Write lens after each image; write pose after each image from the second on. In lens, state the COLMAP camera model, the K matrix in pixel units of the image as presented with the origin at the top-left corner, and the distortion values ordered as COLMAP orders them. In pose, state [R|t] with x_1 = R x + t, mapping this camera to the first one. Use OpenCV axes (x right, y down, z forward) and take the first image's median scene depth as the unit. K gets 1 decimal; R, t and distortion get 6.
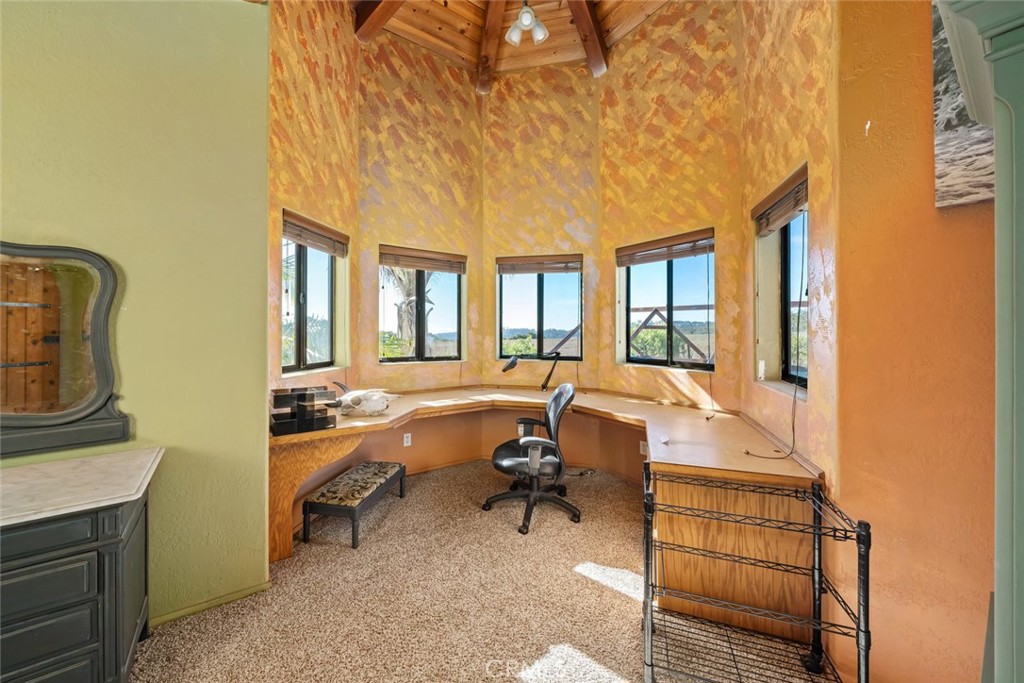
lens RADIAL K [[393.3, 0, 505.2], [0, 393.3, 332.5], [0, 0, 1]] dist [-0.000625, -0.000417]
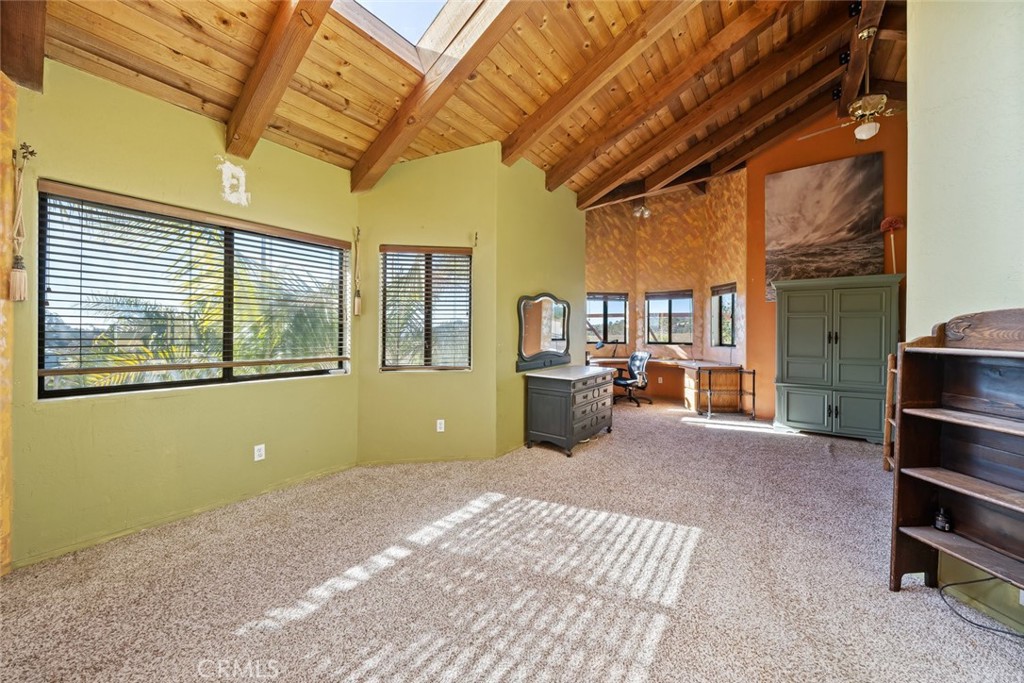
lens RADIAL K [[393.3, 0, 511.5], [0, 393.3, 334.6], [0, 0, 1]] dist [-0.000625, -0.000417]
pose [[0.947607, 0.005844, 0.319385, -1.116329], [-0.008619, 0.999936, 0.007278, 0.016331], [-0.319322, -0.009650, 0.947597, -0.841264]]
